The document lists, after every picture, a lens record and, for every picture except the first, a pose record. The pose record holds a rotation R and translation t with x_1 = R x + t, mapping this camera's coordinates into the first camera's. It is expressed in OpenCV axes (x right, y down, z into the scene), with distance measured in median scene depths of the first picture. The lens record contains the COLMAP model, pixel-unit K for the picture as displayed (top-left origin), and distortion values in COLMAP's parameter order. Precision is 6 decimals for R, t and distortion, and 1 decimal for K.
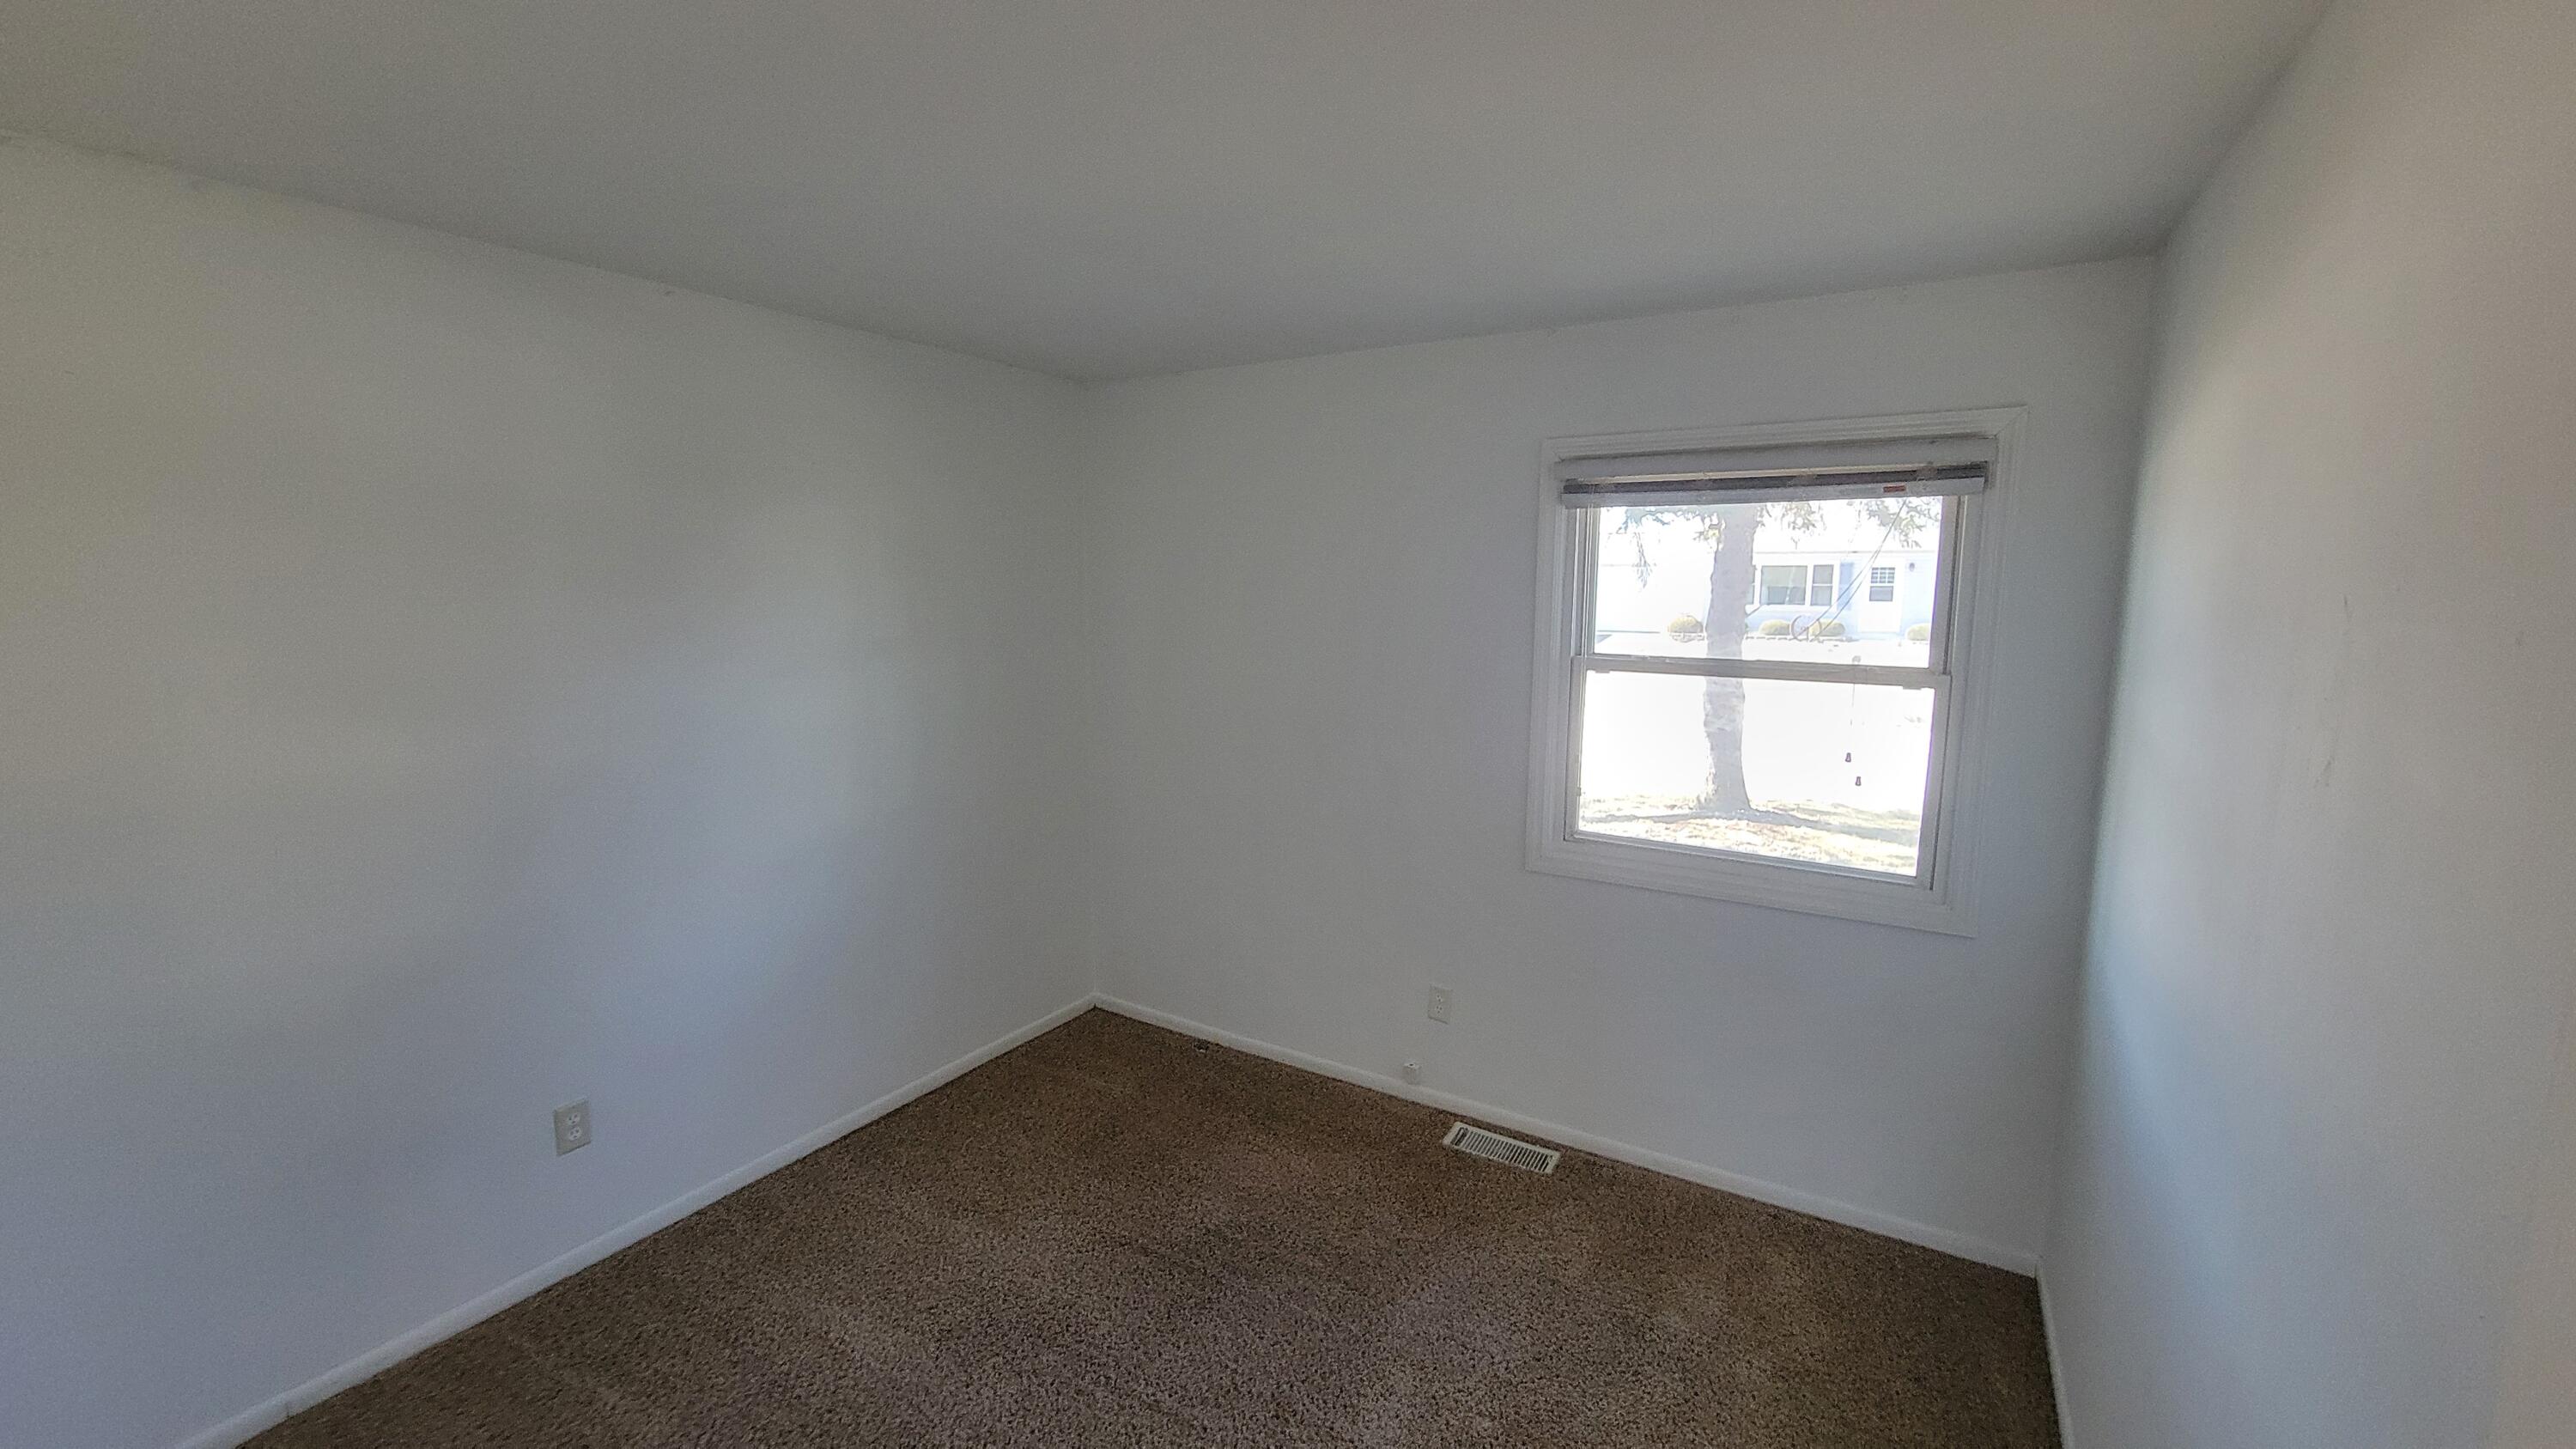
lens RADIAL K [[1057.0, 0, 1259.0], [0, 1057.0, 706.8], [0, 0, 1]] dist [0.001707, -0.000095]
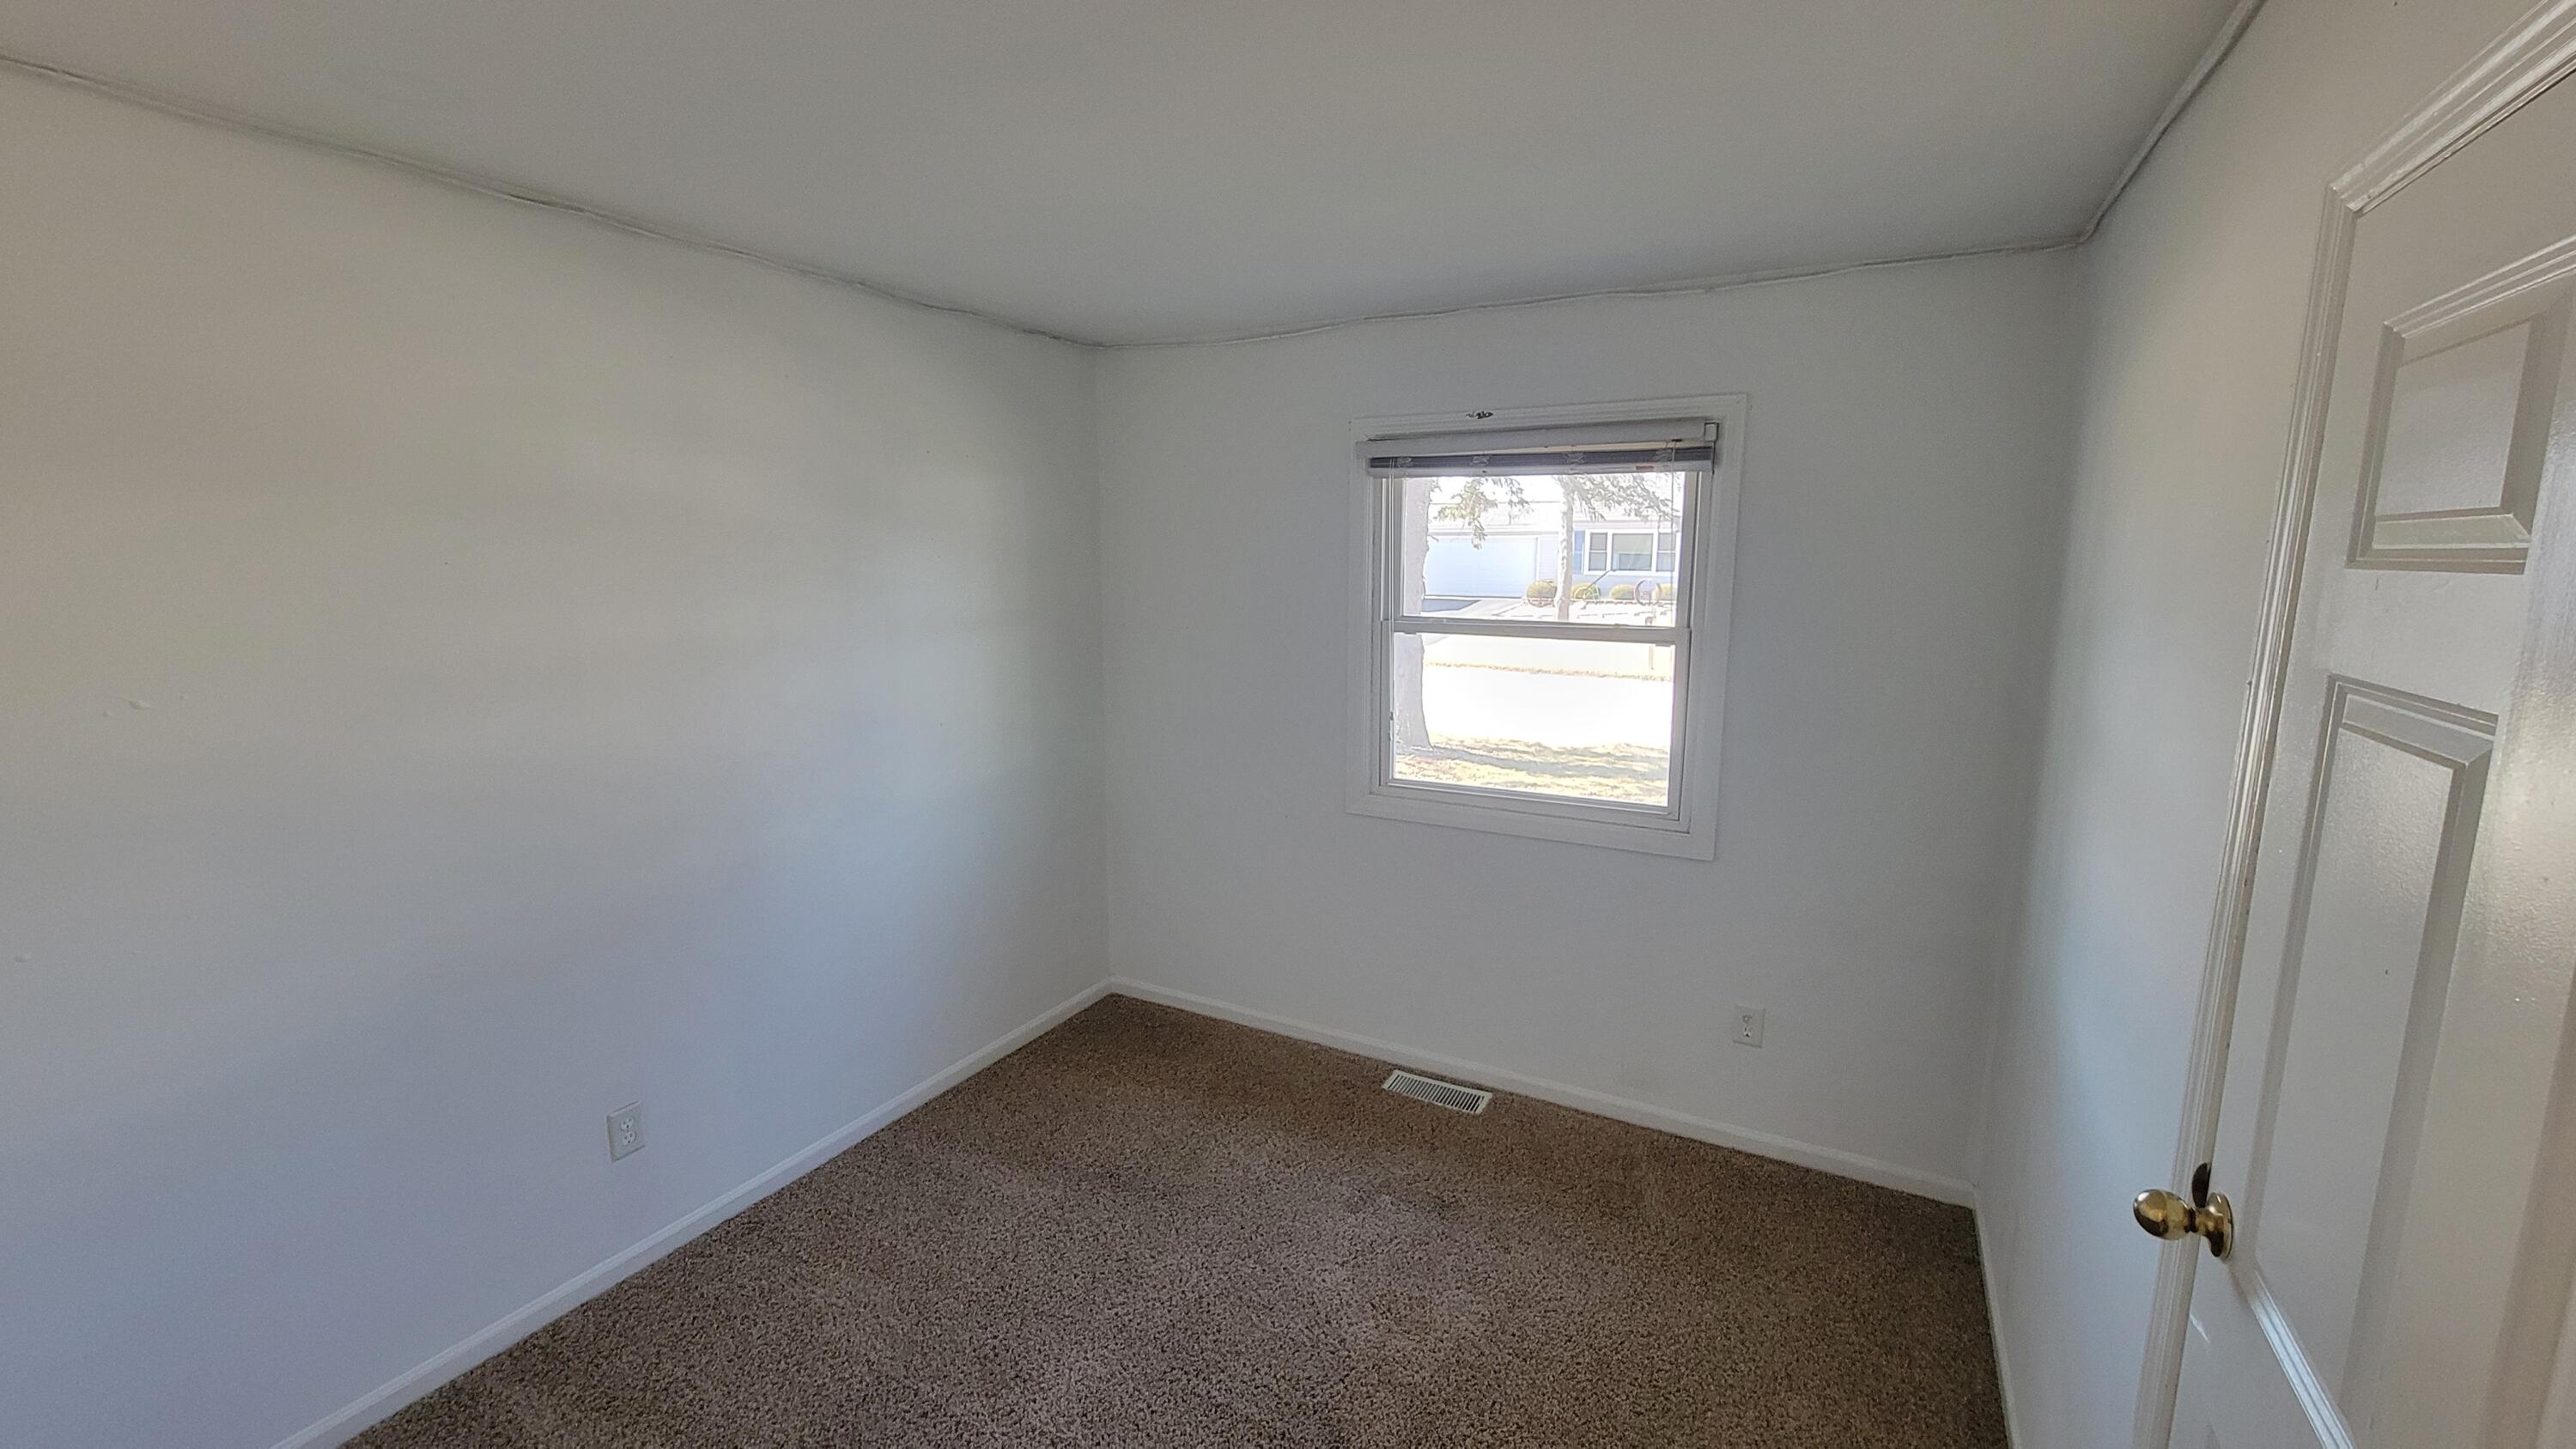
lens RADIAL K [[1057.0, 0, 1302.4], [0, 1057.0, 724.5], [0, 0, 1]] dist [0.001707, -0.000095]
pose [[0.997808, -0.014874, 0.064478, 0.112000], [0.011899, 0.998858, 0.046280, 0.007177], [-0.065093, -0.045411, 0.996845, -0.075224]]
